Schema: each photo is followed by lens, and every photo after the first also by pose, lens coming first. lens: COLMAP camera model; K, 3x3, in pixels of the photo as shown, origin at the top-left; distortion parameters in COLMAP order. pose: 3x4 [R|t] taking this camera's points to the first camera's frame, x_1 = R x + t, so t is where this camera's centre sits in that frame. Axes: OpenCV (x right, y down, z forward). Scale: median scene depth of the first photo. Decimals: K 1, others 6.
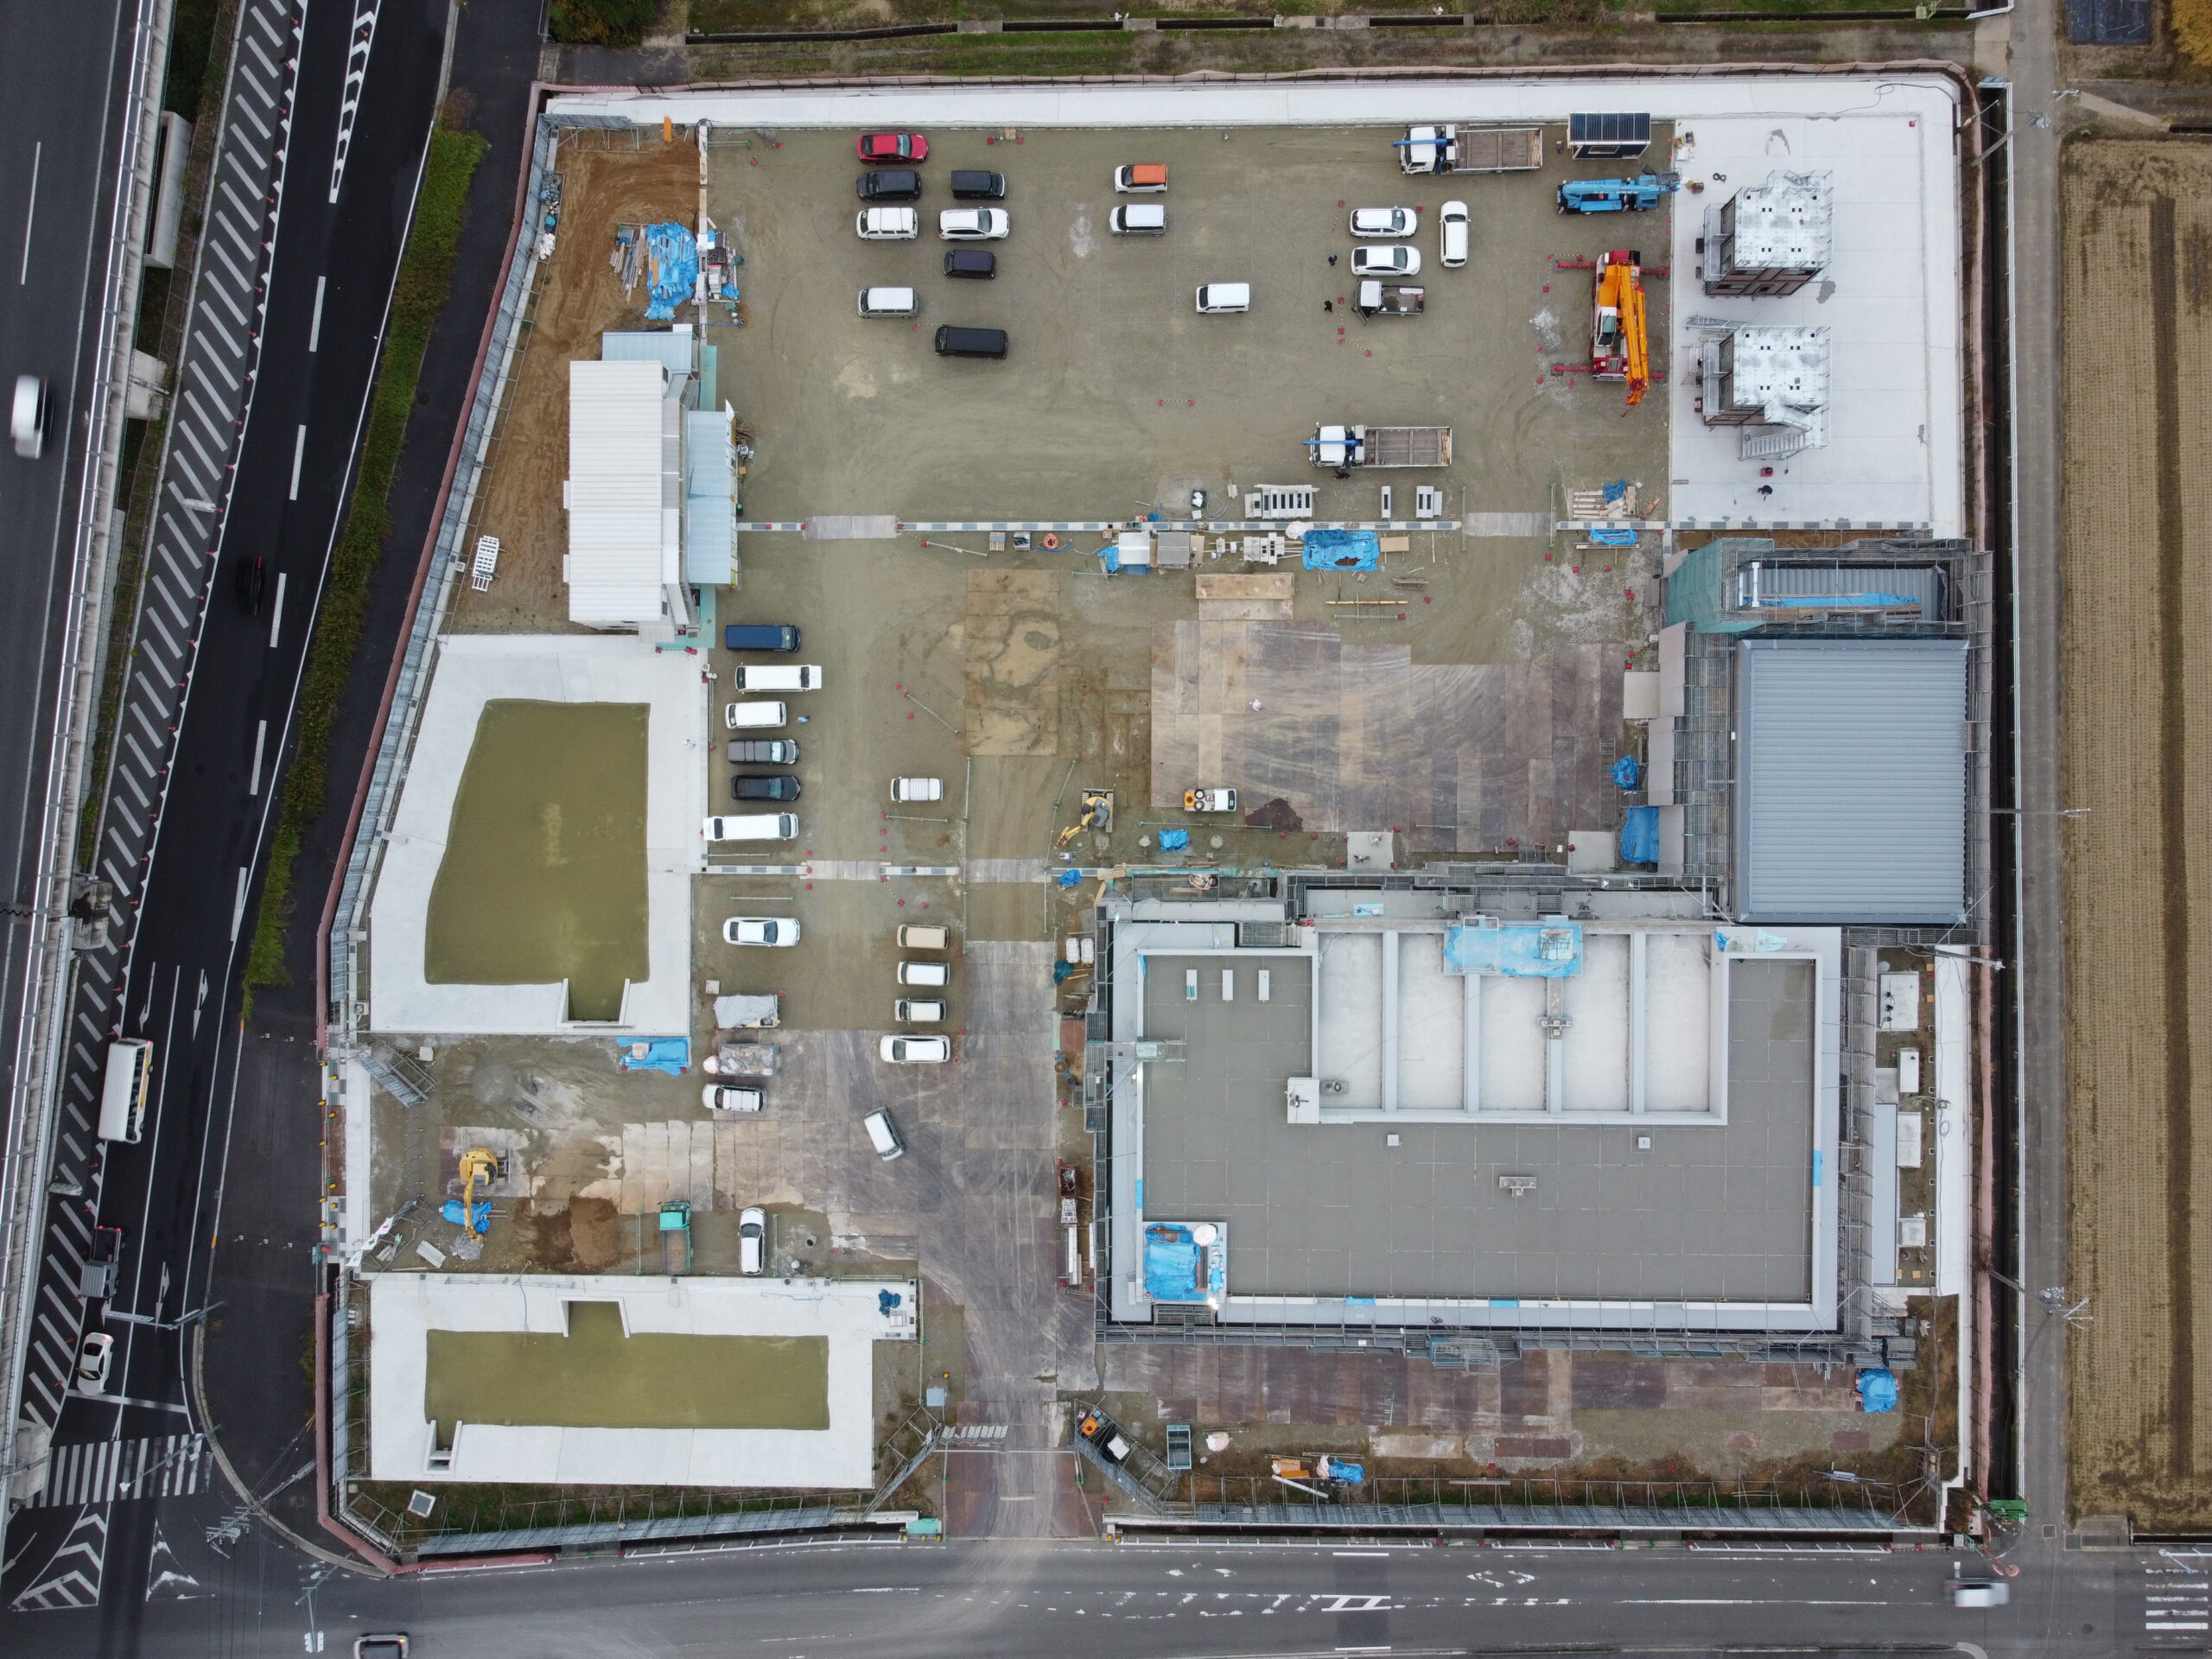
lens RADIAL K [[1680.5, 0, 1112.8], [0, 1680.5, 833.3], [0, 0, 1]] dist [-0.004174, -0.000304]
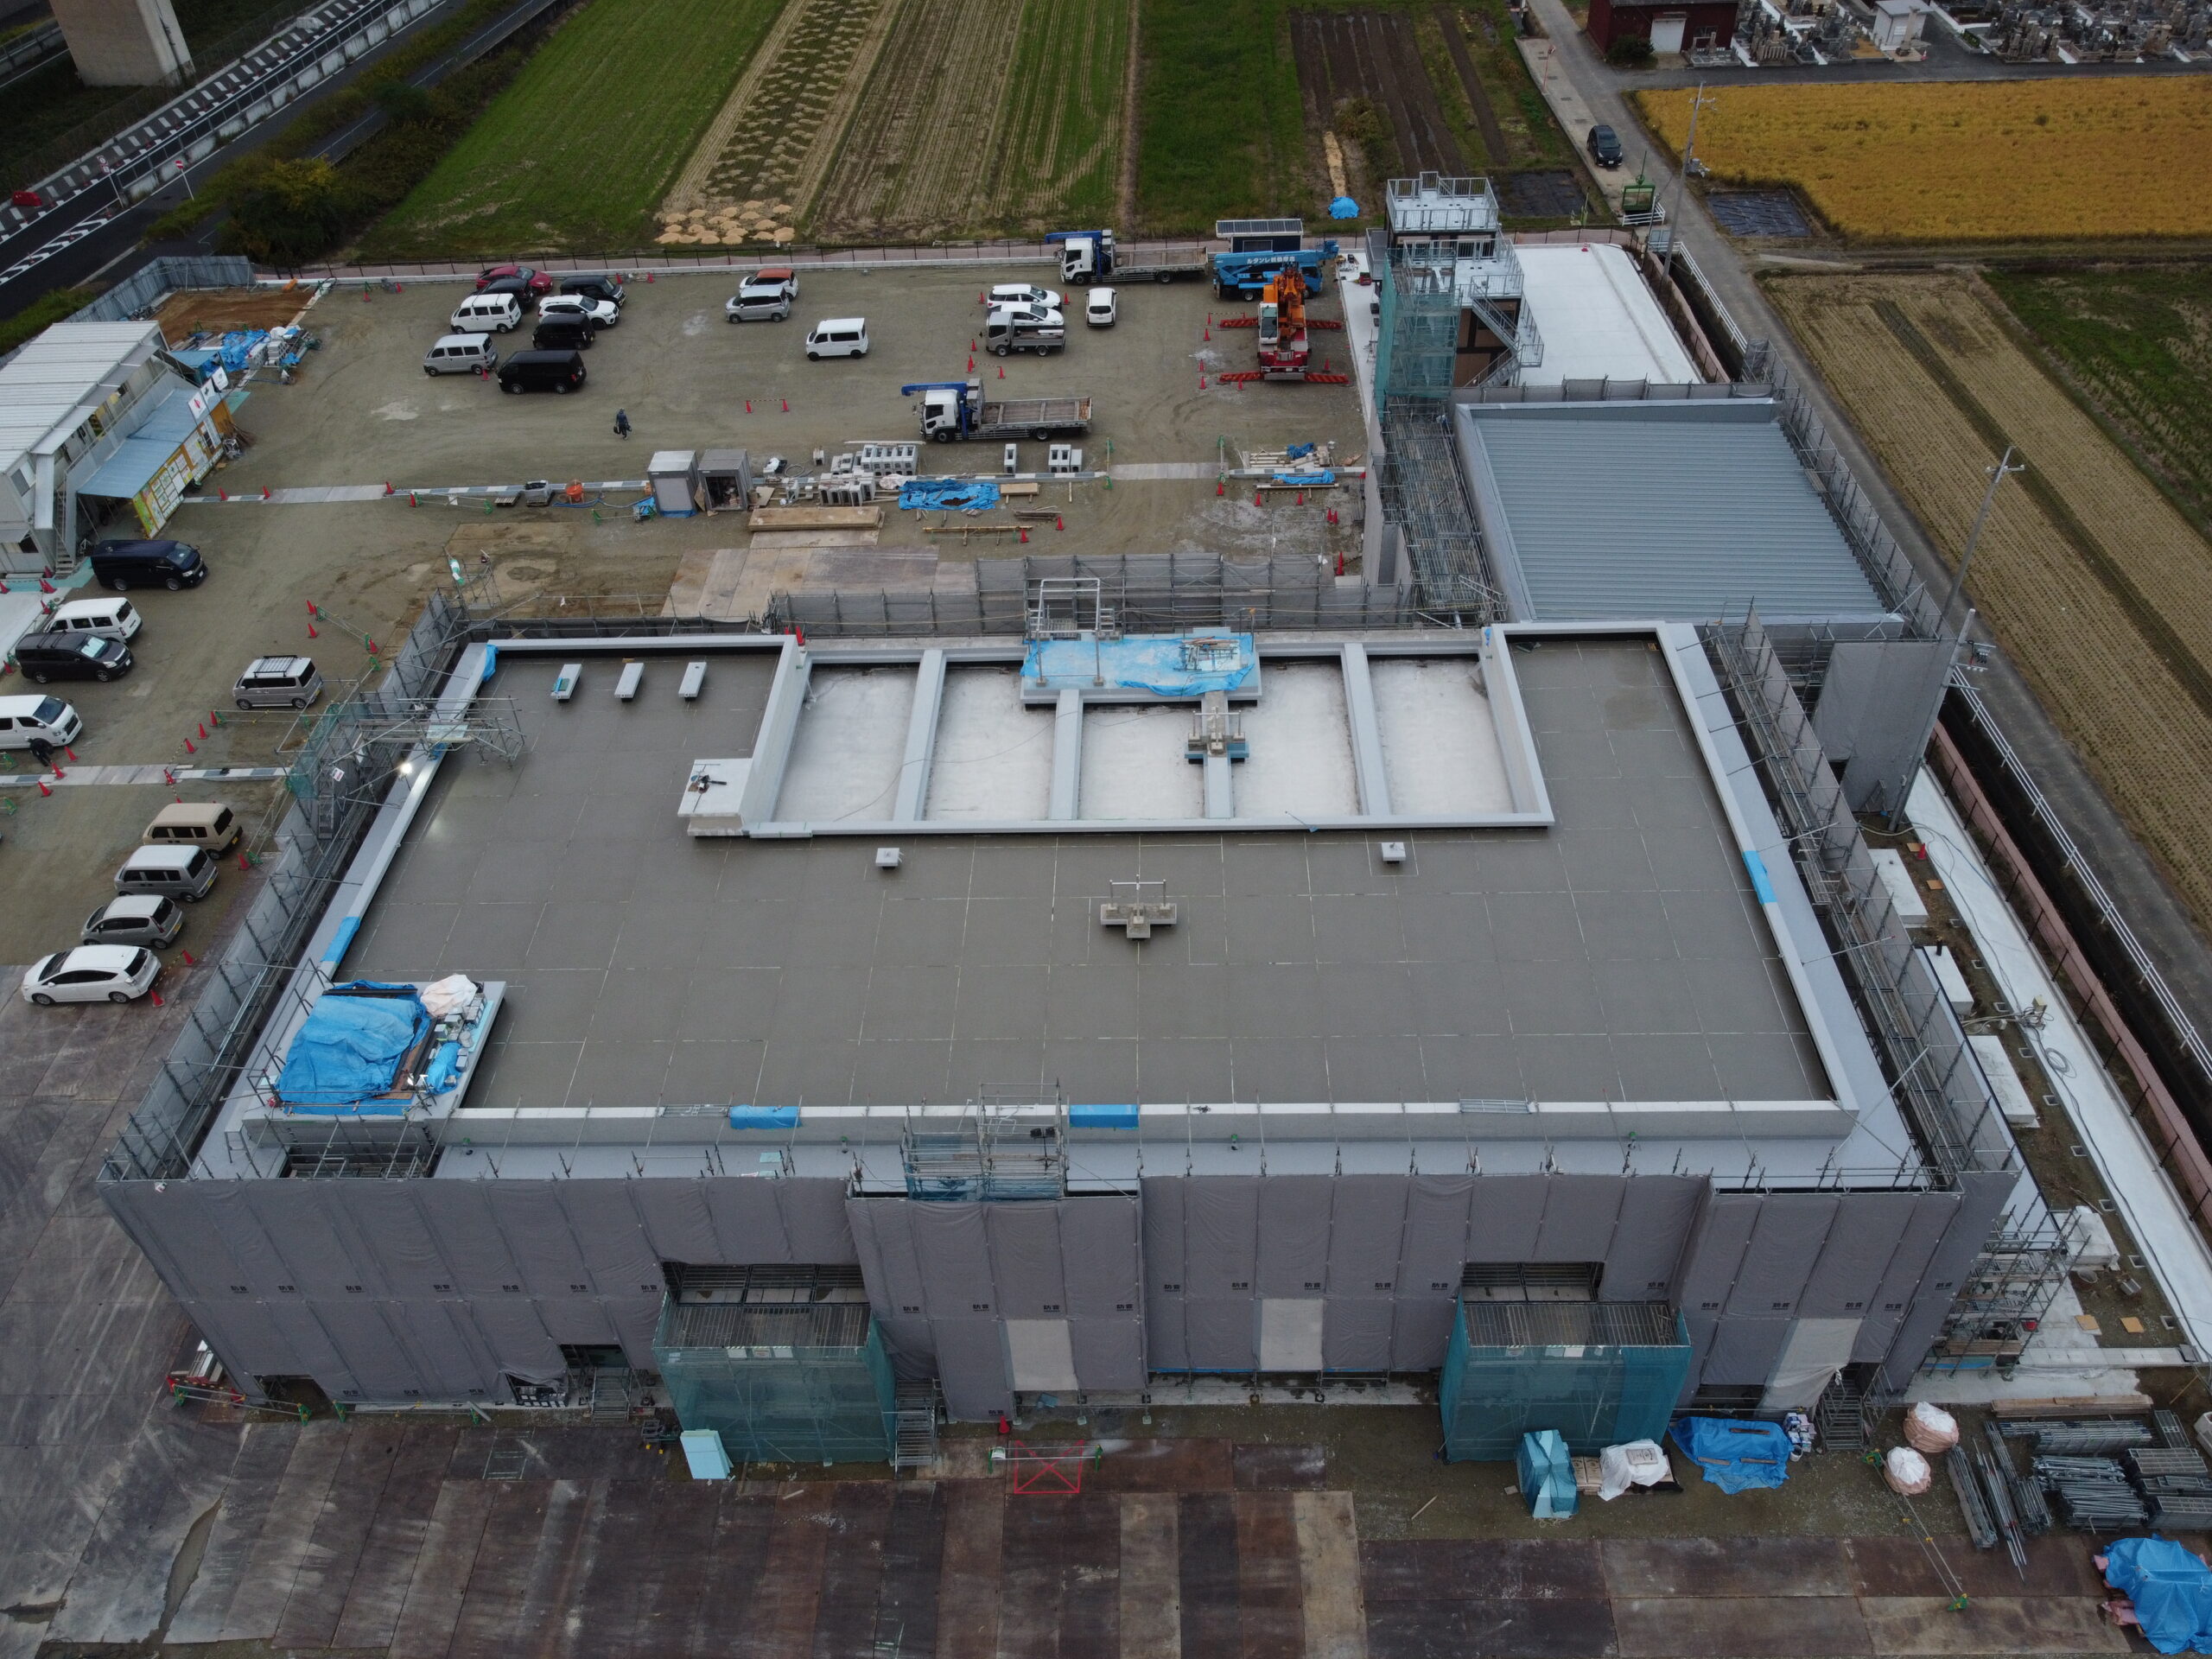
lens RADIAL K [[1680.5, 0, 1109.3], [0, 1680.5, 827.4], [0, 0, 1]] dist [-0.004174, -0.000304]
pose [[0.999884, 0.007080, -0.013506, 0.219207], [-0.014854, 0.652631, -0.757531, 0.505231], [0.003451, 0.757643, 0.652660, 0.615923]]
